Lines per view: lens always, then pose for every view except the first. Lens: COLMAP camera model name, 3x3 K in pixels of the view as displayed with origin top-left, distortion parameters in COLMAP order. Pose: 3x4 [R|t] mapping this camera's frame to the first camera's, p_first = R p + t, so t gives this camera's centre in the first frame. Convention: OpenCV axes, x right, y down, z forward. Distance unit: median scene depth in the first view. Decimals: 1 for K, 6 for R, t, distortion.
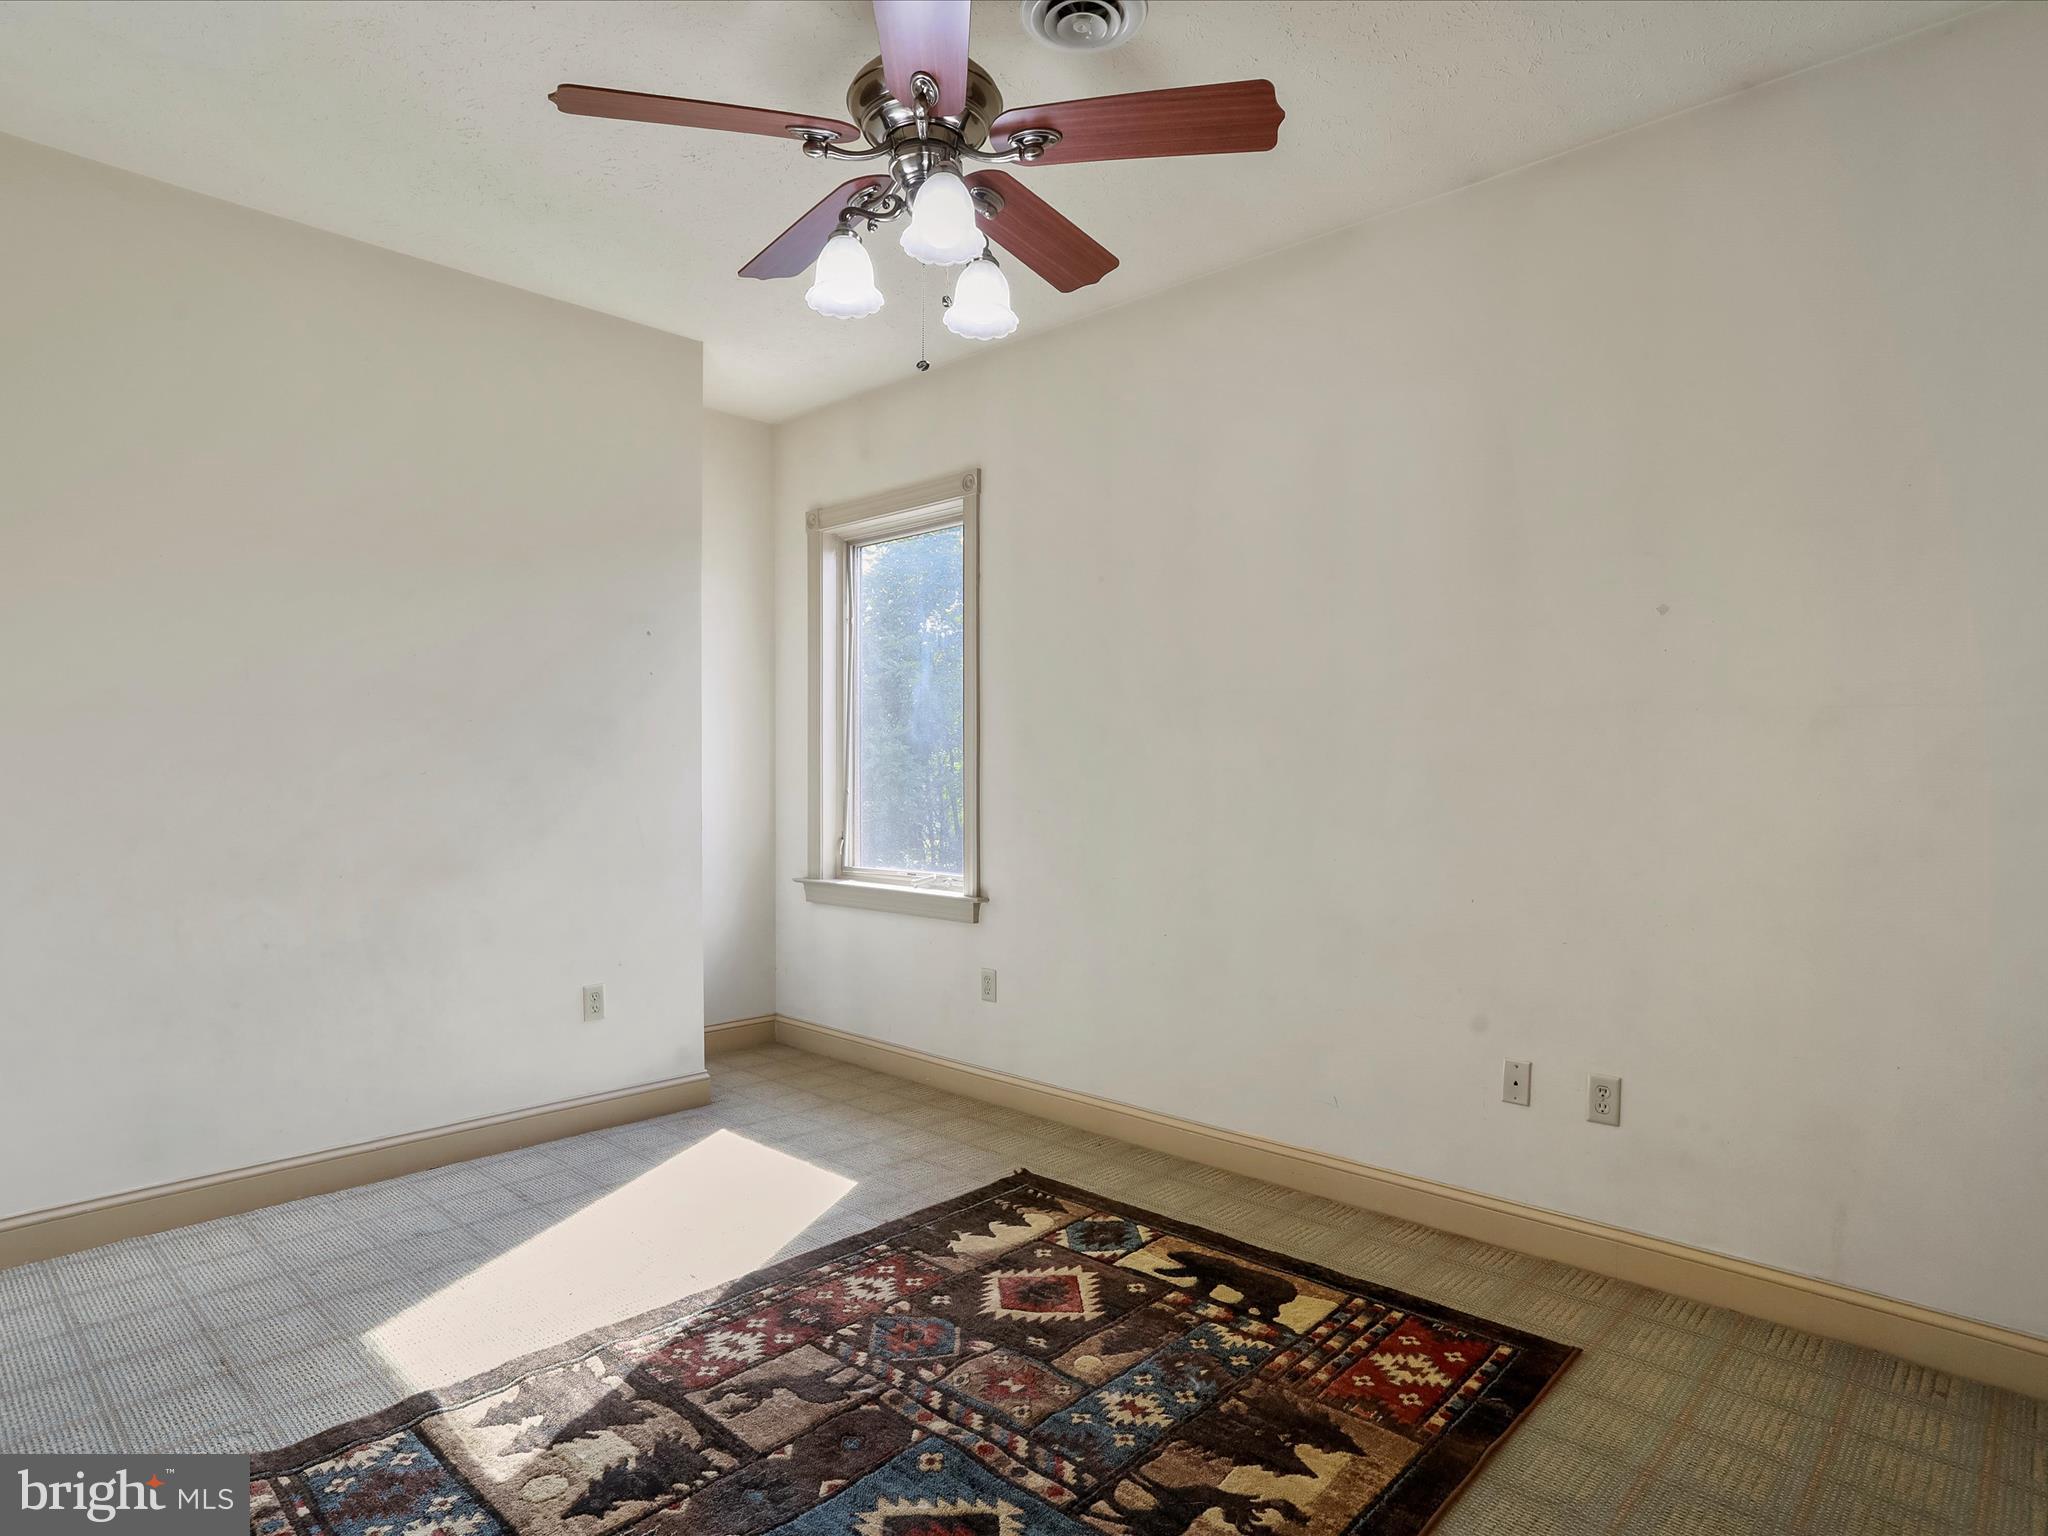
lens RADIAL K [[1128.6, 0, 1021.8], [0, 1128.6, 774.9], [0, 0, 1]] dist [0.026451, 0.005378]
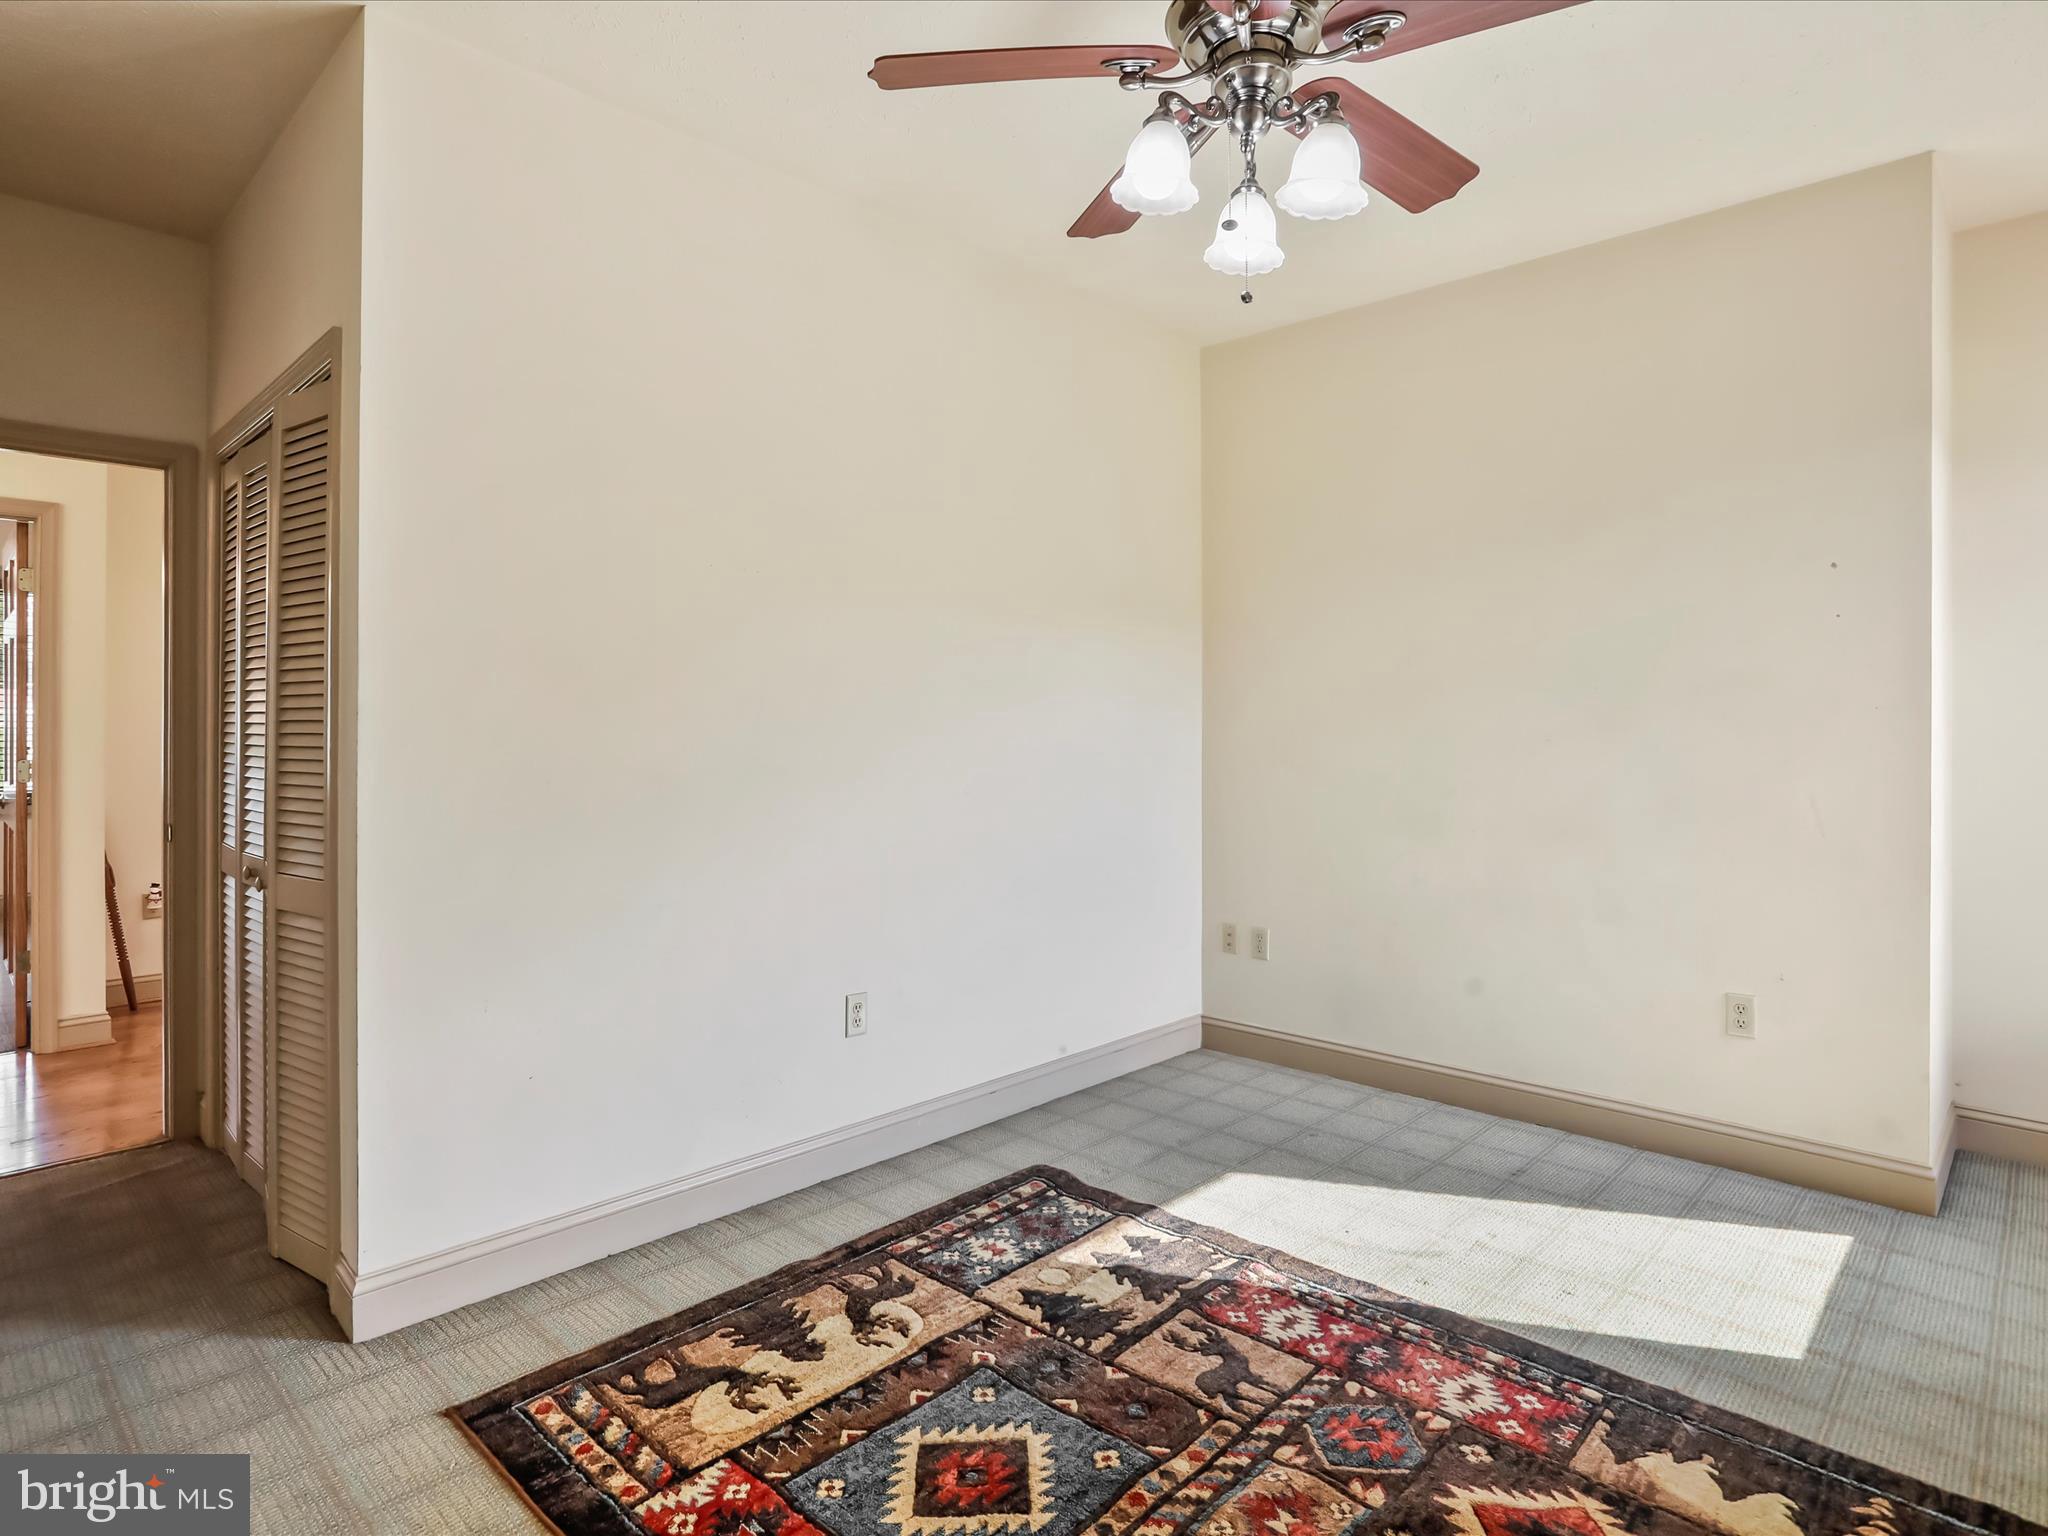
lens RADIAL K [[1128.6, 0, 1025.1], [0, 1128.6, 755.2], [0, 0, 1]] dist [0.026451, 0.005378]
pose [[0.010211, 0.006631, -0.999926, 0.690562], [0.007018, 0.999953, 0.006703, 0.003921], [0.999923, -0.007085, 0.010164, 0.733229]]
